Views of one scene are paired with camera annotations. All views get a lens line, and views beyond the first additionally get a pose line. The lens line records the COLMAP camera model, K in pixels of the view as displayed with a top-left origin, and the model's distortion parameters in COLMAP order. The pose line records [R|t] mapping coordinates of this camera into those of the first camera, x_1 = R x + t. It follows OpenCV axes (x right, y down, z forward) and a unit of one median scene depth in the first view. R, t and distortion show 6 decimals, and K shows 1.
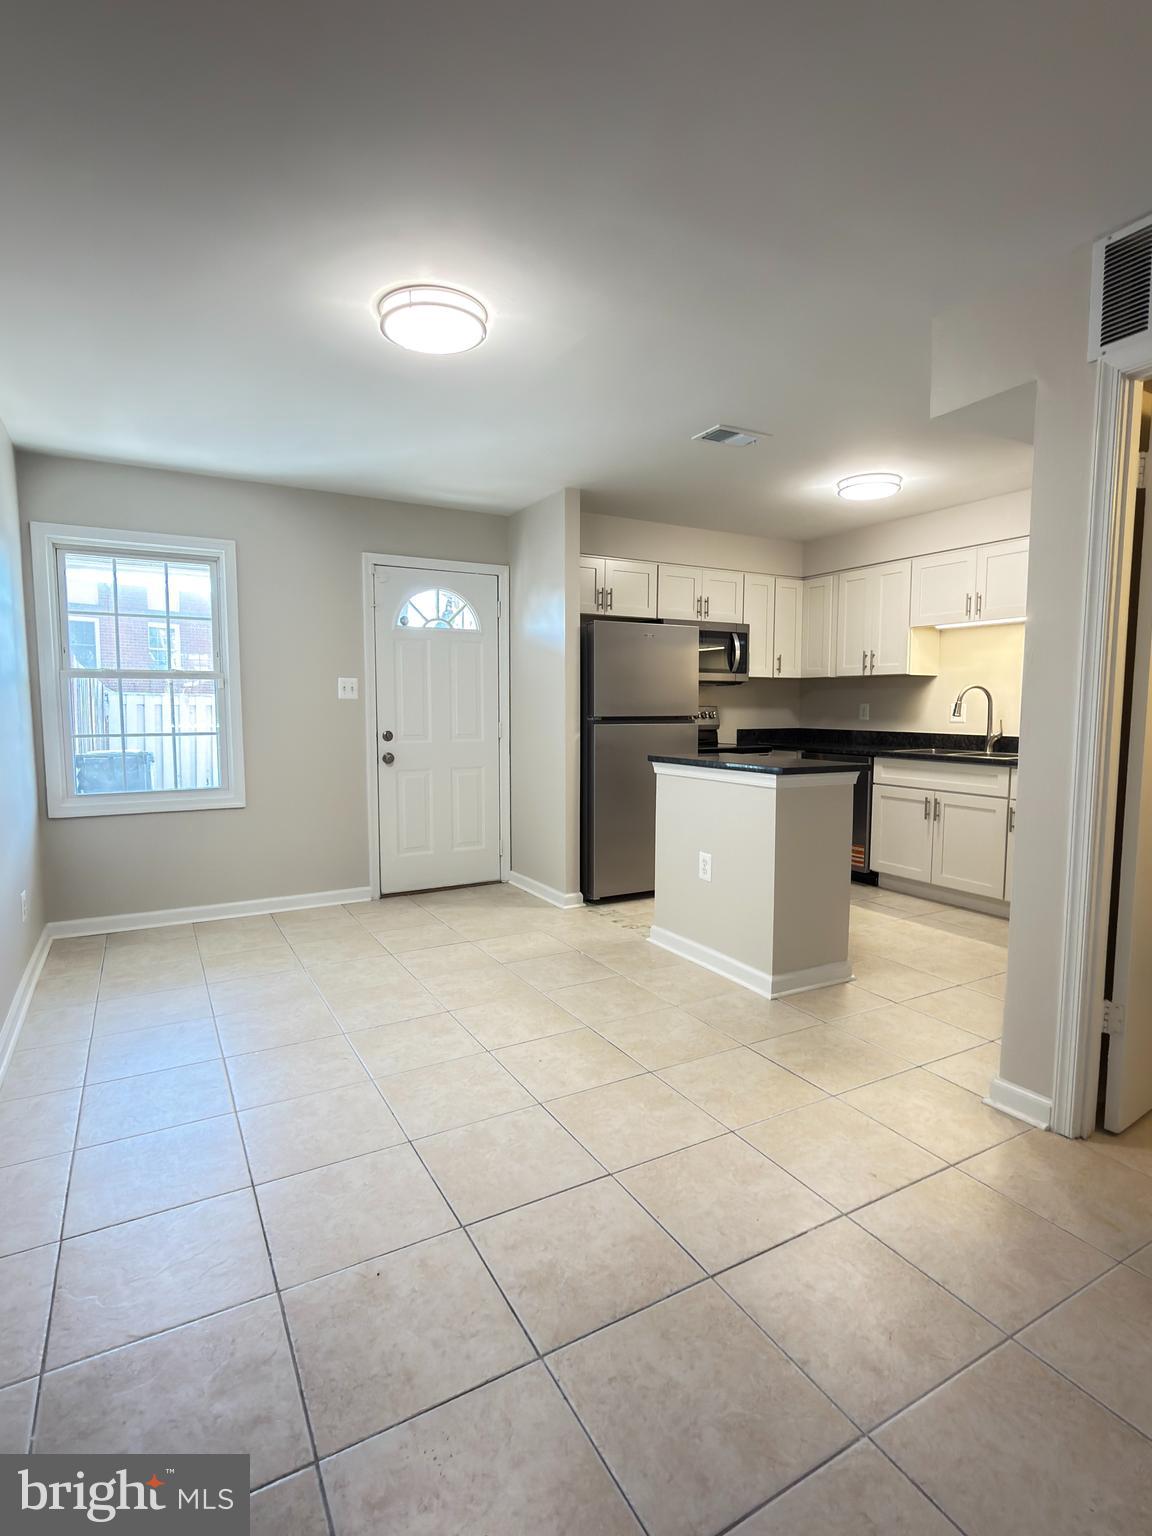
lens RADIAL K [[772.7, 0, 576.0], [0, 772.7, 768.0], [0, 0, 1]] dist [-0.000581, 0.000152]
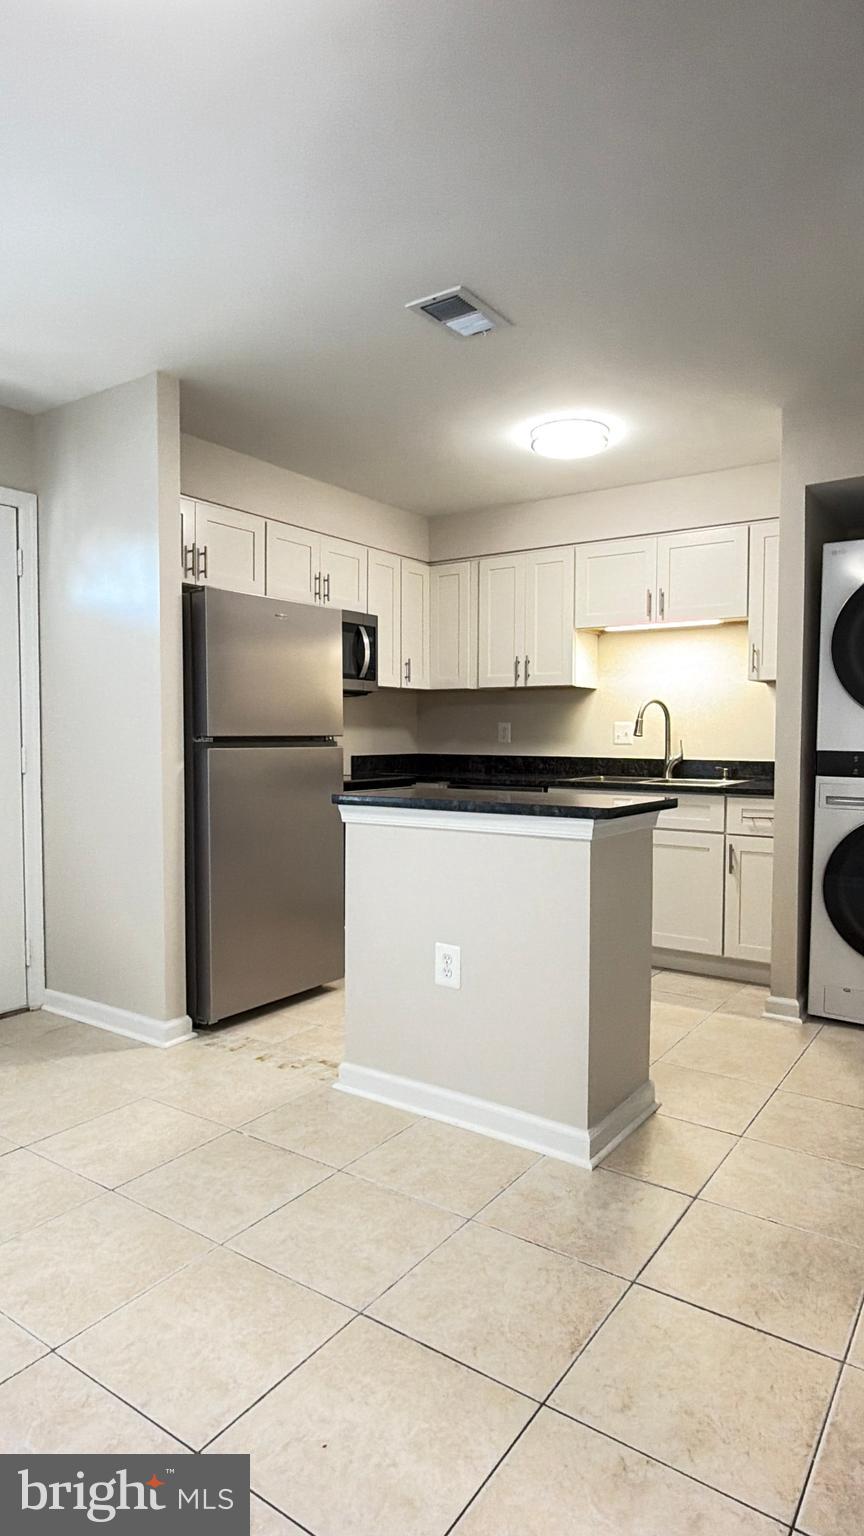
lens RADIAL K [[872.9, 0, 432.0], [0, 872.9, 768.0], [0, 0, 1]] dist [0.000397, -0.000656]
pose [[0.900291, -0.015800, 0.435002, -0.113639], [0.033873, 0.998854, -0.033824, -0.008596], [-0.433969, 0.045186, 0.899794, 0.250908]]
